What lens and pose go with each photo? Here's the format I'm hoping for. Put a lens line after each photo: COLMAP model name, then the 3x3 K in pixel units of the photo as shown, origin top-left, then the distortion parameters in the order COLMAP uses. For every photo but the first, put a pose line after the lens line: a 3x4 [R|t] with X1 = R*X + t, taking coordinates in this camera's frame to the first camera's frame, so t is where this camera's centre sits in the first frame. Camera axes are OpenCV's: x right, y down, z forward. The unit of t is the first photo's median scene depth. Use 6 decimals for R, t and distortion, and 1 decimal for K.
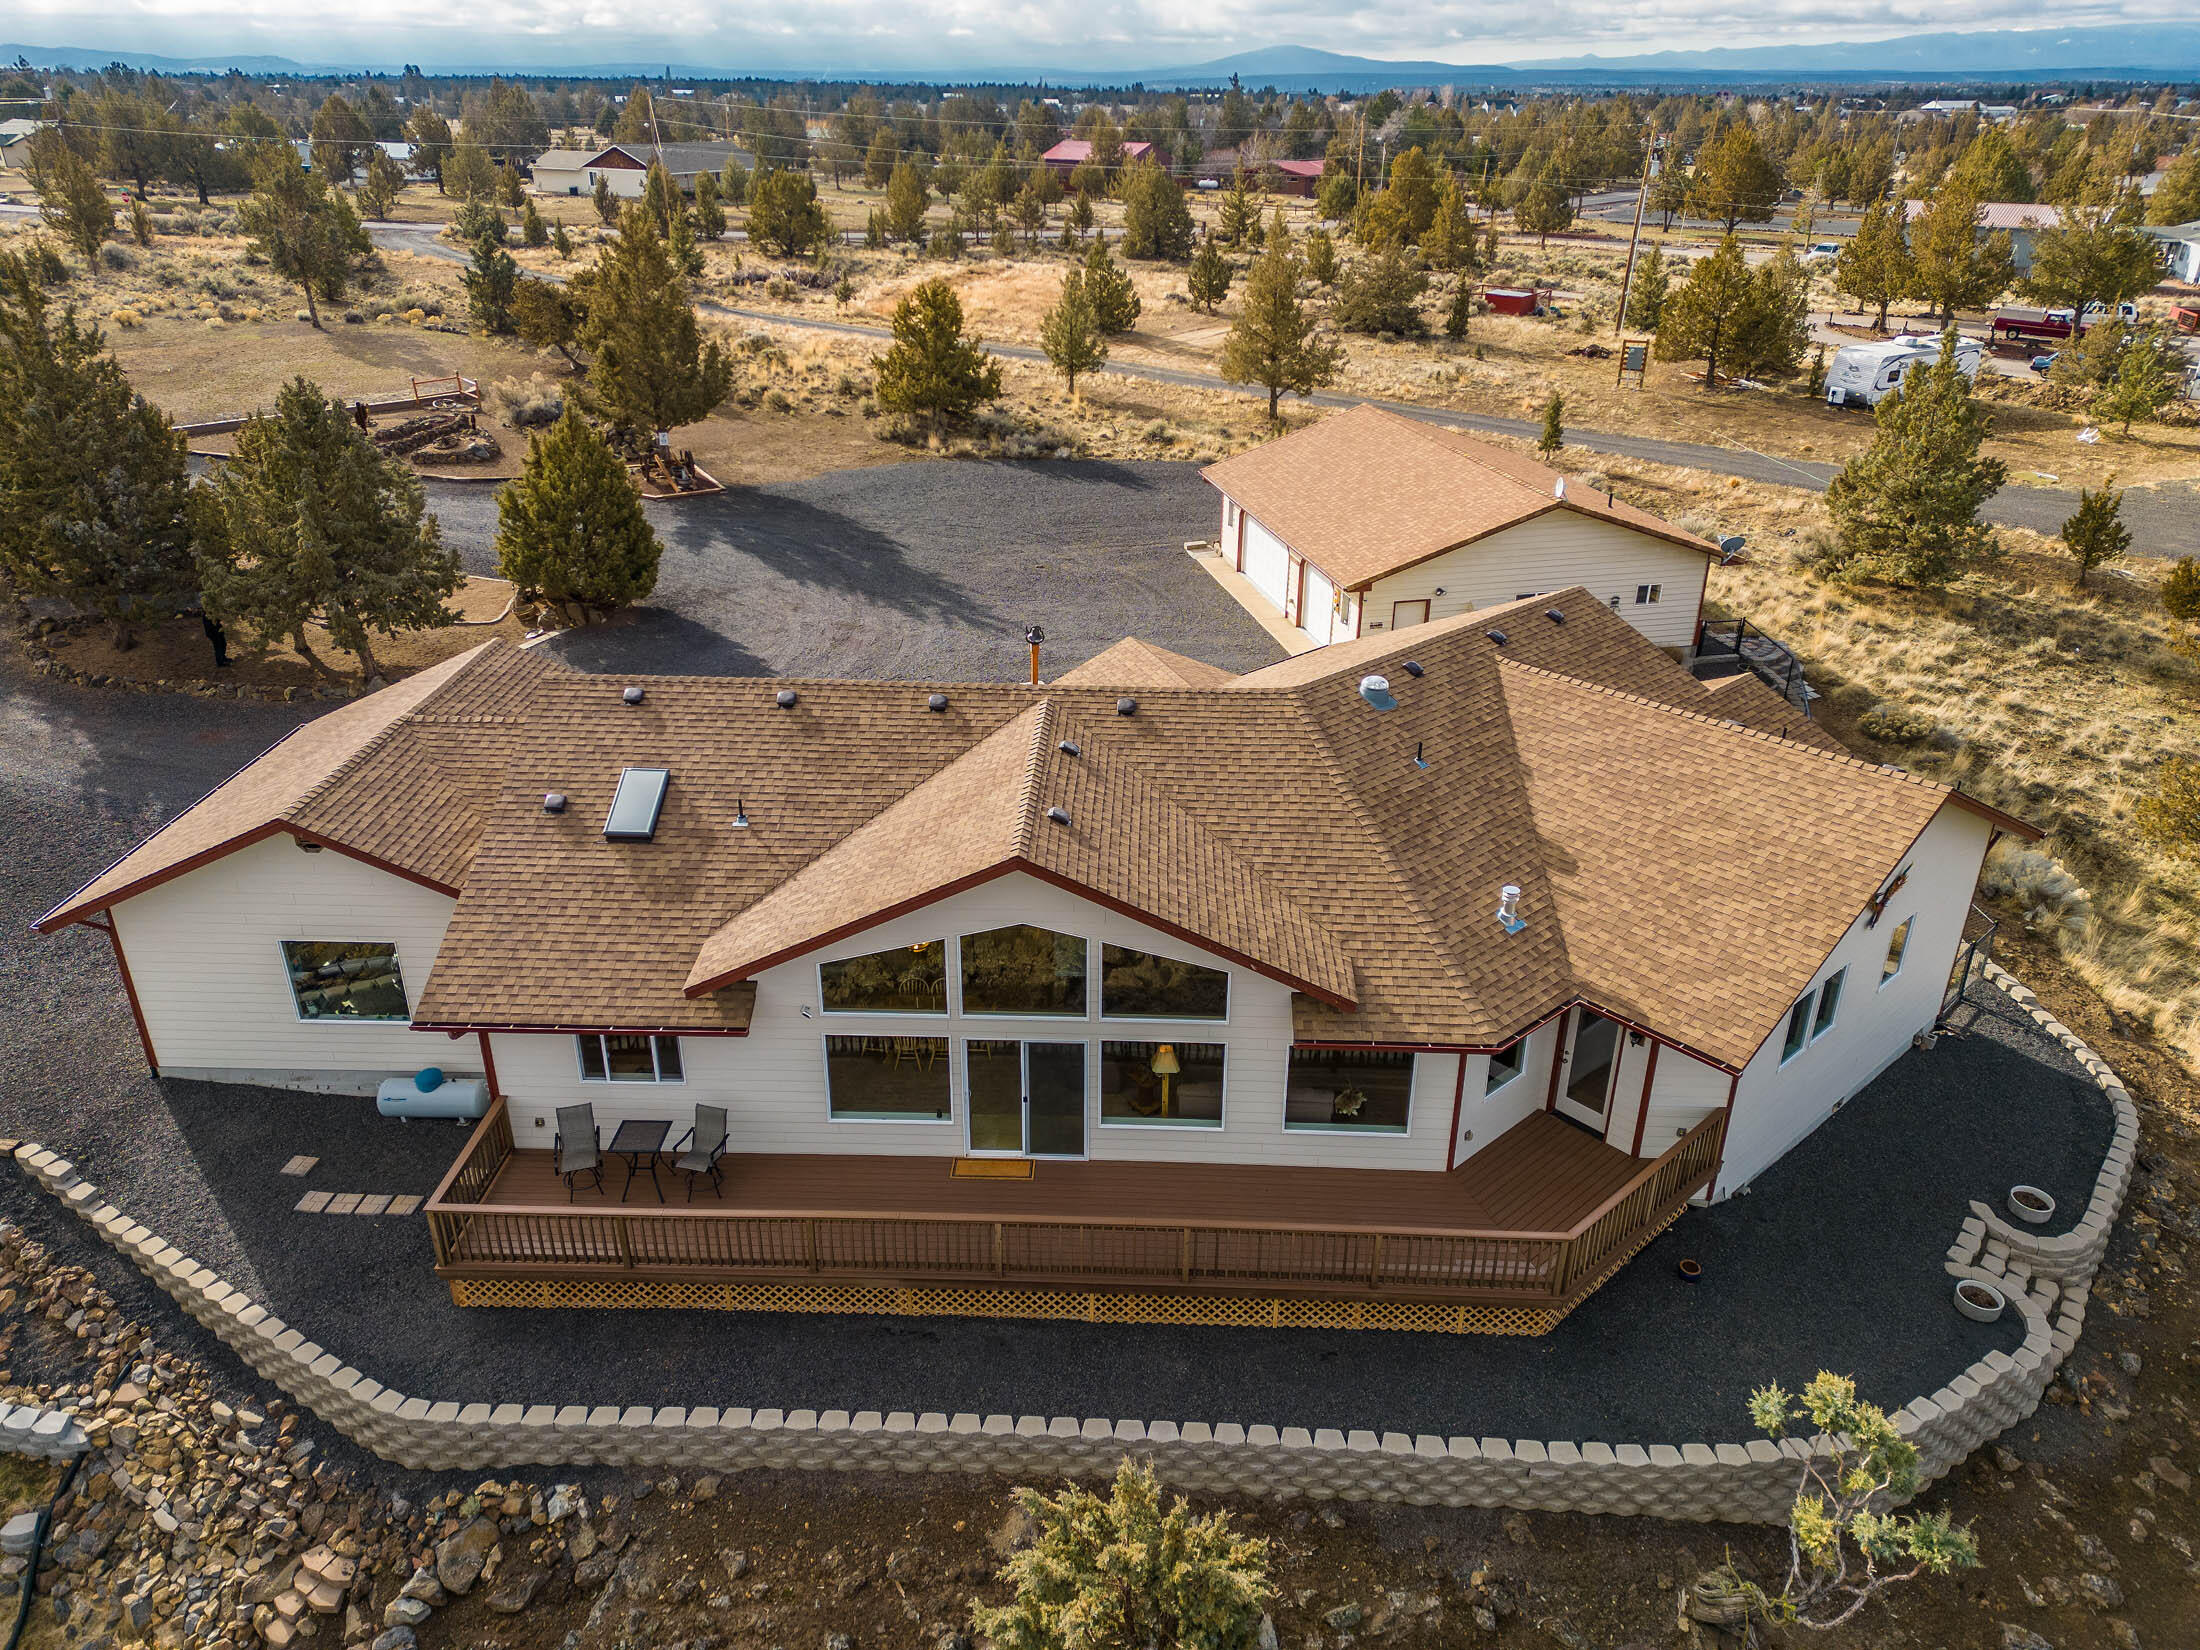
lens RADIAL K [[1515.4, 0, 1093.4], [0, 1515.4, 825.1], [0, 0, 1]] dist [0.090398, -0.088344]
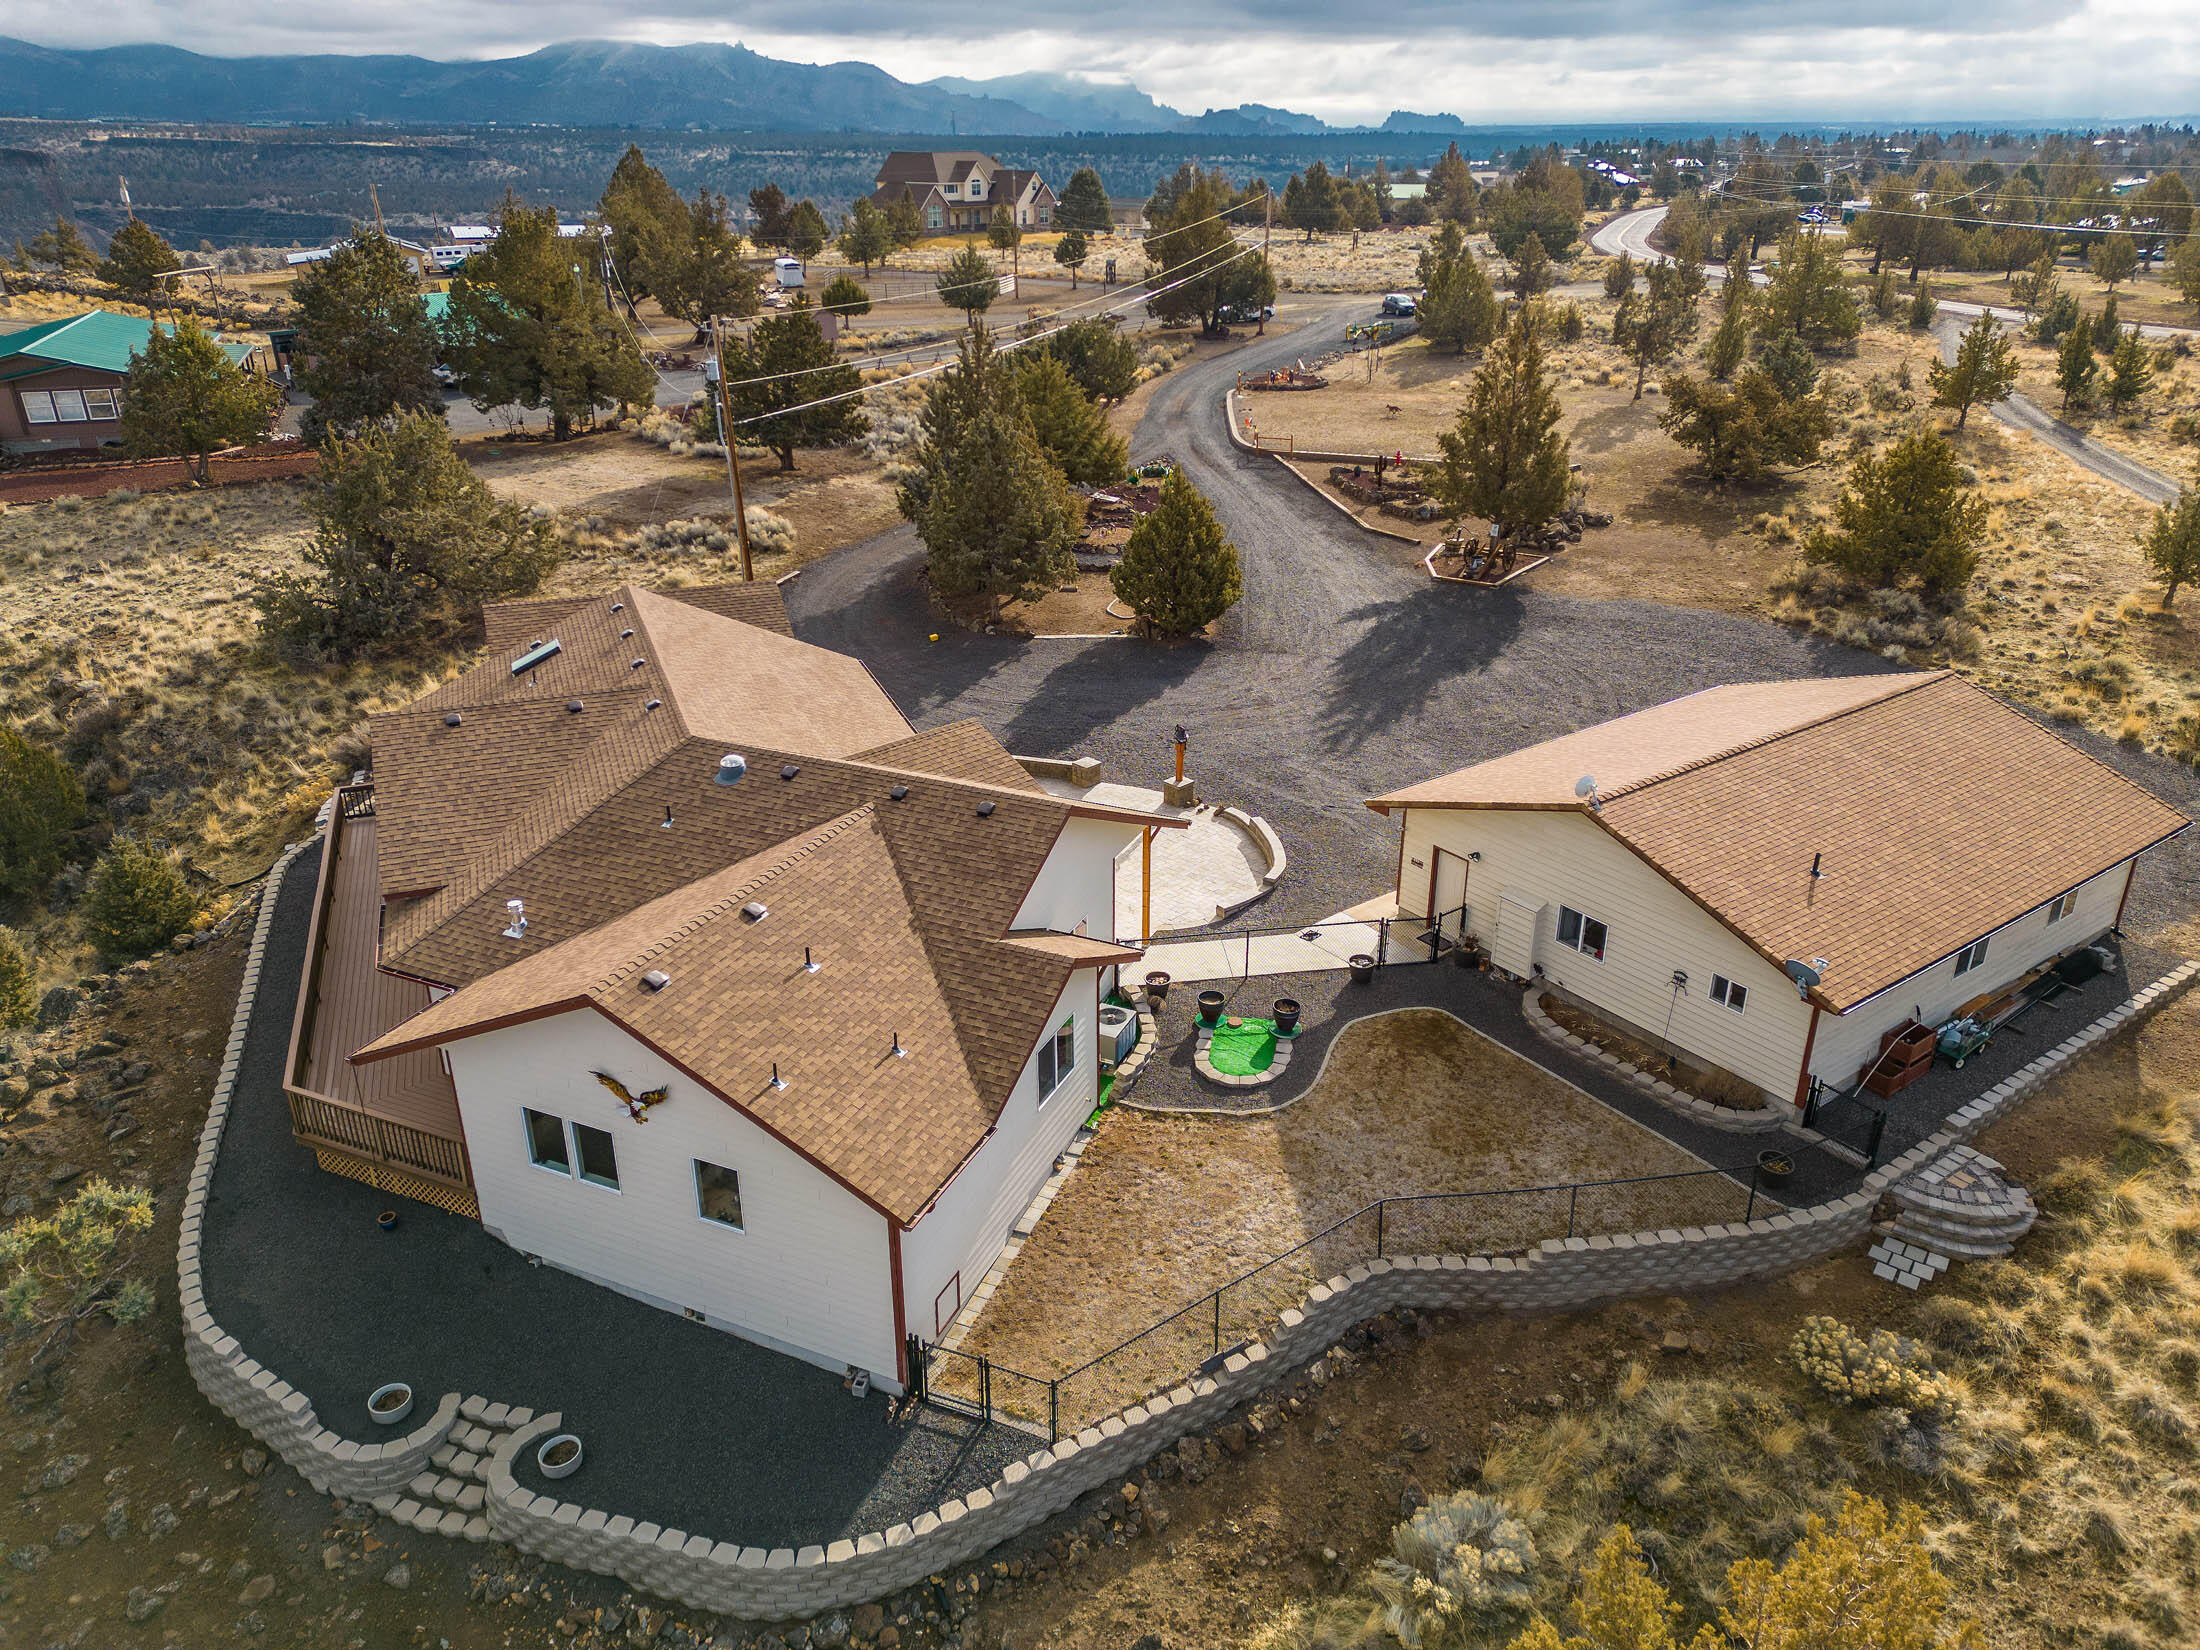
lens RADIAL K [[1523.7, 0, 1100.0], [0, 1523.7, 825.0], [0, 0, 1]] dist [0.054043, -0.044839]
pose [[0.396508, 0.370276, -0.840046, 1.490896], [-0.395196, 0.894770, 0.207862, -0.464896], [0.828614, 0.249564, 0.501115, 0.746095]]
